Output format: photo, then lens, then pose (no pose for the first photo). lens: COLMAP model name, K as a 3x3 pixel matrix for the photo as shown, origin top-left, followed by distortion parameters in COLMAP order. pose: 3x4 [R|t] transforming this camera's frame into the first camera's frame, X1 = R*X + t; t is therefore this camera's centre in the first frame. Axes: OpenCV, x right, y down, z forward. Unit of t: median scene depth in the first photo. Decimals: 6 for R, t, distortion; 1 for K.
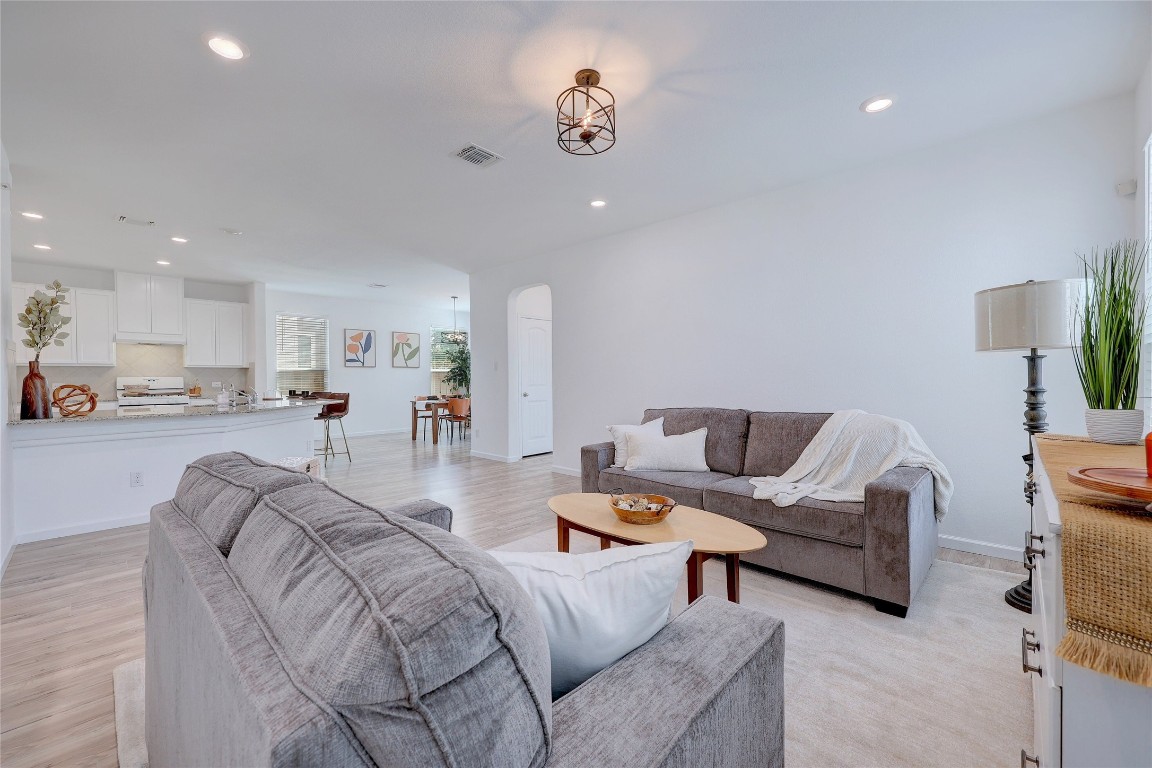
lens RADIAL K [[465.1, 0, 573.2], [0, 465.1, 376.6], [0, 0, 1]] dist [-0.003522, -0.000114]
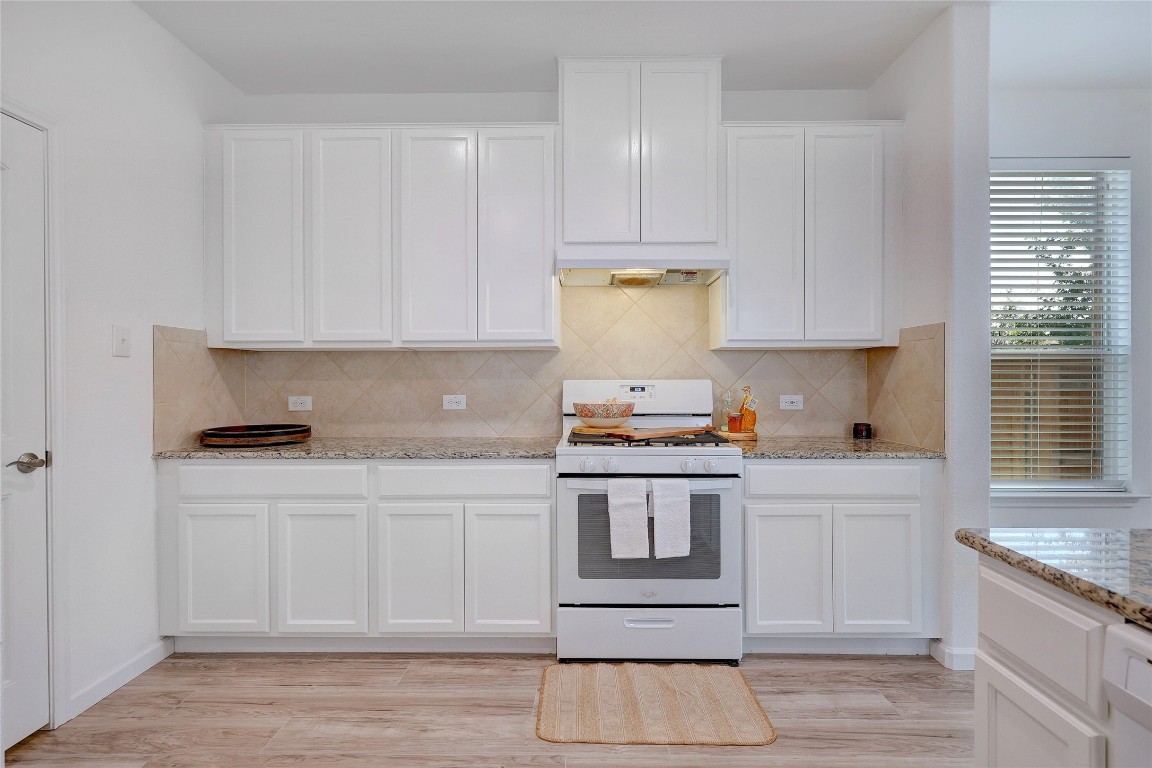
lens RADIAL K [[566.4, 0, 581.8], [0, 566.4, 382.3], [0, 0, 1]] dist [-0.003108, -0.000631]
pose [[0.678213, 0.005673, -0.734844, -0.659189], [0.001766, 0.999955, 0.009349, -0.000378], [0.734863, -0.007639, 0.678172, 0.718142]]
